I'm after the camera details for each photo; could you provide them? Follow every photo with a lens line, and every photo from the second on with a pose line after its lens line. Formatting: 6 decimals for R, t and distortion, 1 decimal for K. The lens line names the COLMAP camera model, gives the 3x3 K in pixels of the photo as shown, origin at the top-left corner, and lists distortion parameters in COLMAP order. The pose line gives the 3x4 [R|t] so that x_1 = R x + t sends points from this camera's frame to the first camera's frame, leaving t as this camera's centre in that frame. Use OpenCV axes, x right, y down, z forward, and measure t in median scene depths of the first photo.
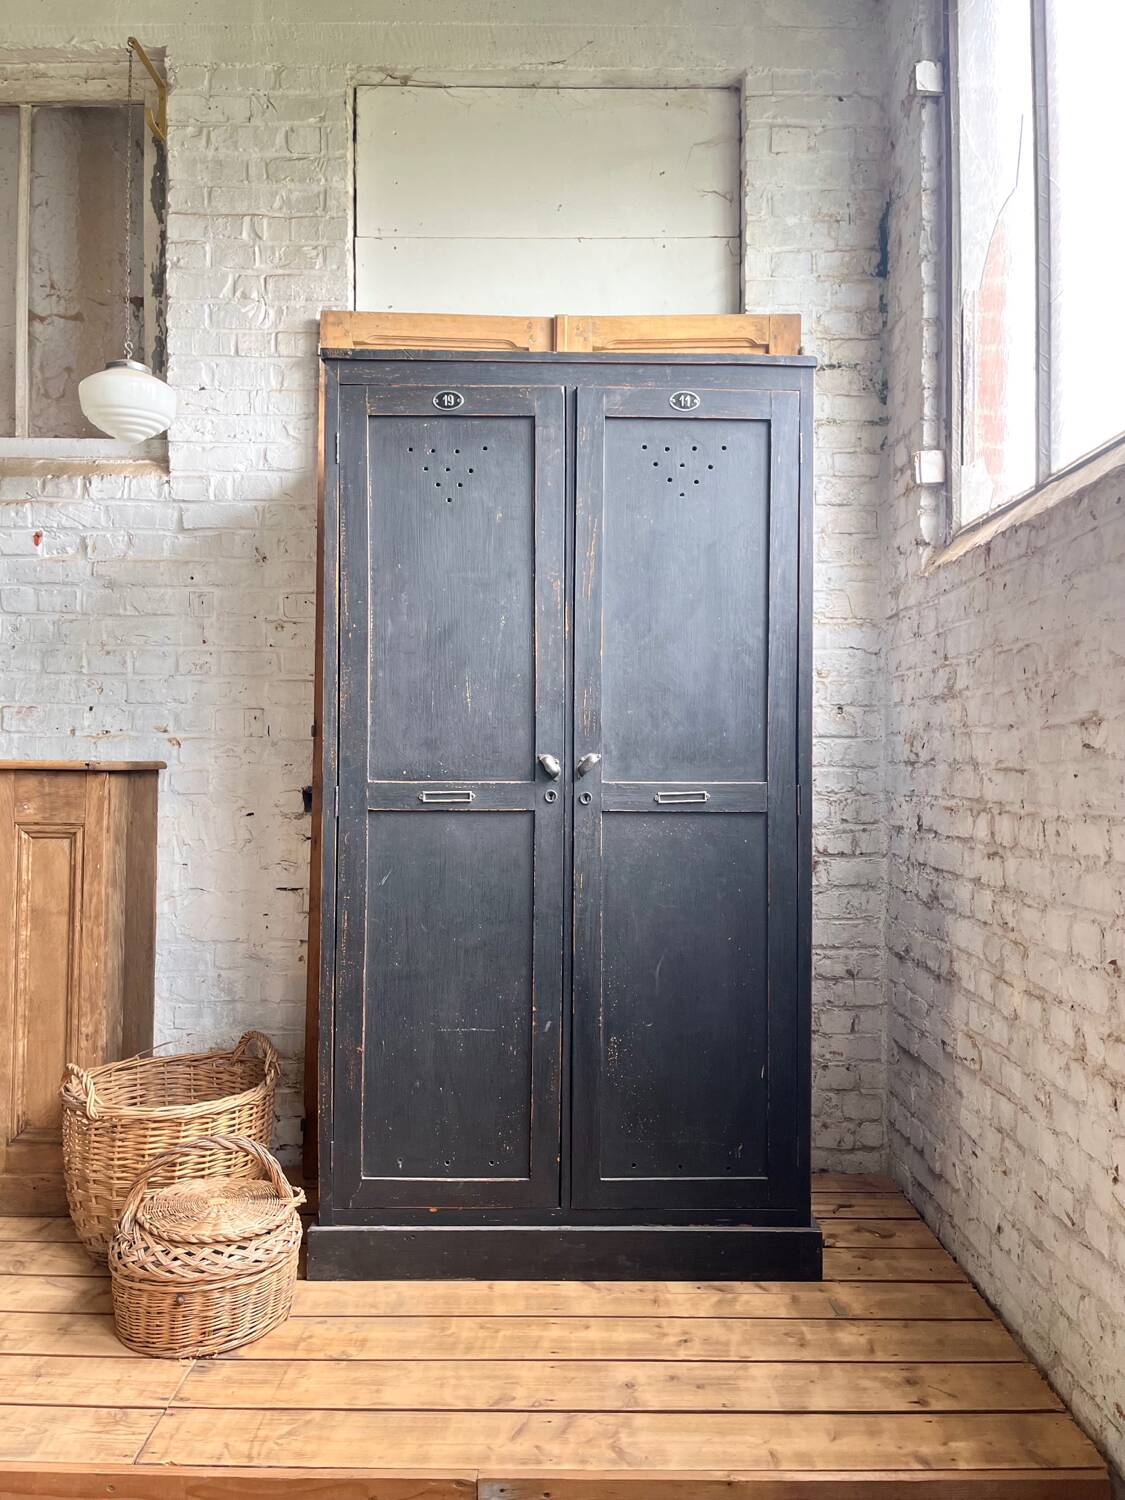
lens RADIAL K [[1130.1, 0, 534.9], [0, 1130.1, 755.9], [0, 0, 1]] dist [0.072865, -0.099911]
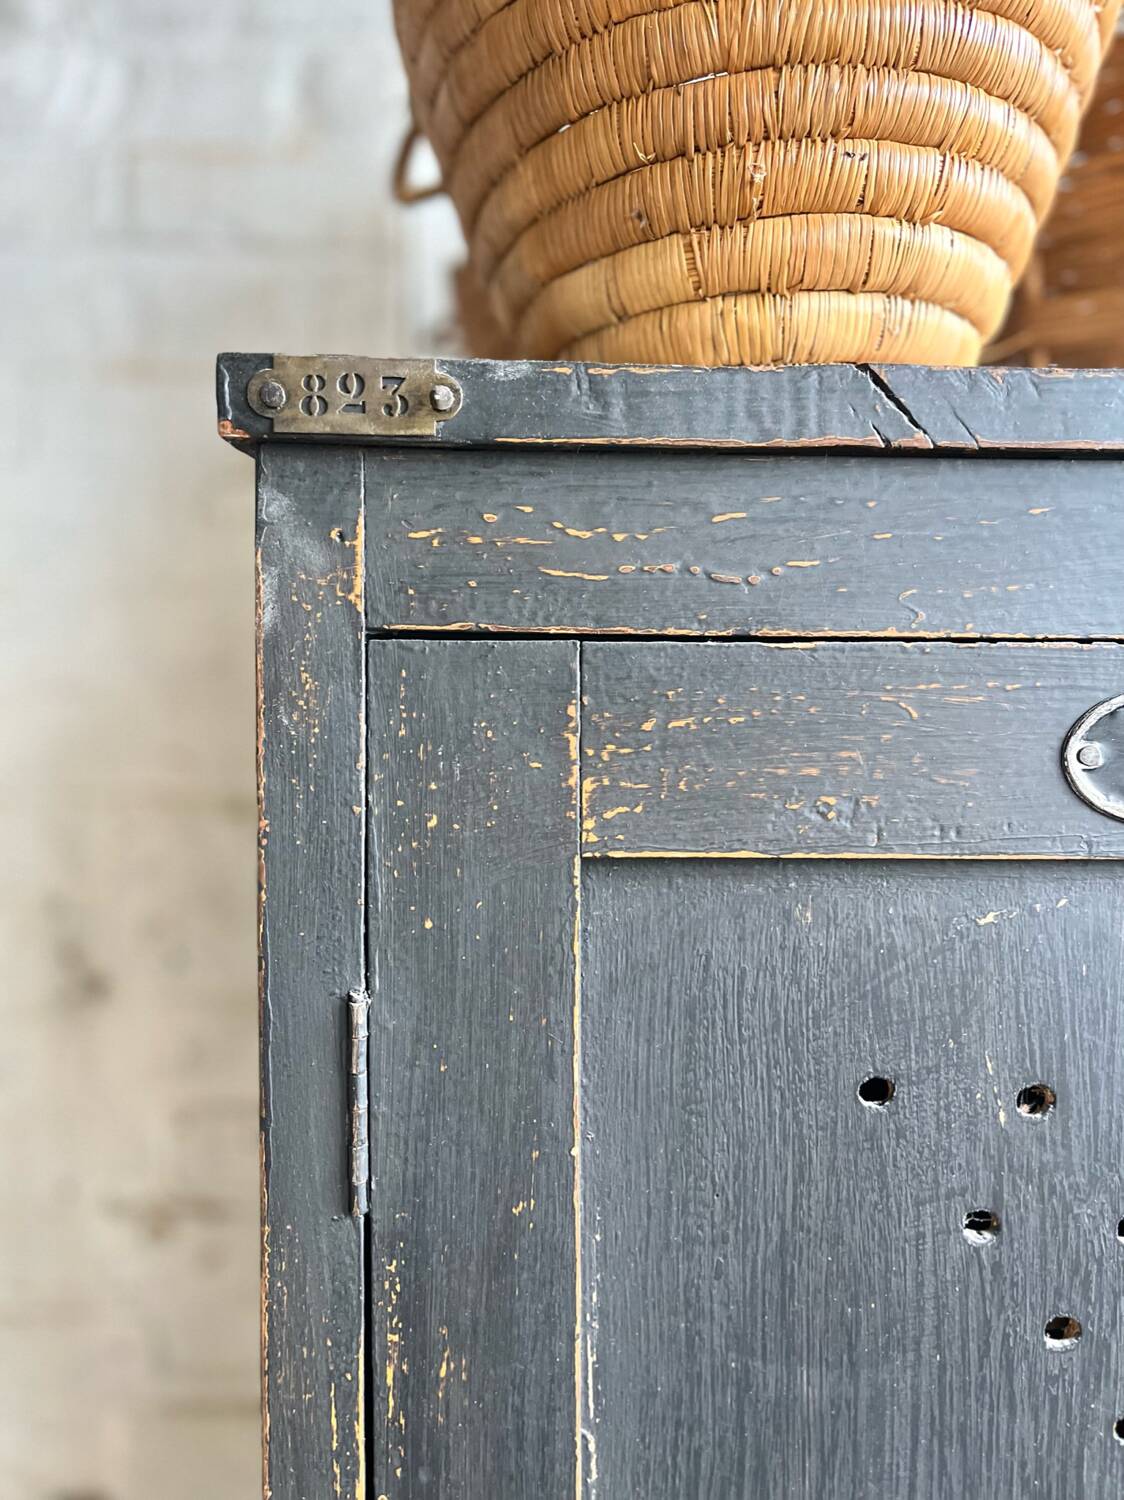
lens RADIAL K [[1130.1, 0, 574.3], [0, 1130.1, 753.2], [0, 0, 1]] dist [0.072865, -0.099911]
pose [[0.998979, -0.000397, 0.045175, -0.133465], [-0.002855, 0.997408, 0.071898, -0.250034], [-0.045086, -0.071953, 0.996388, 0.716494]]
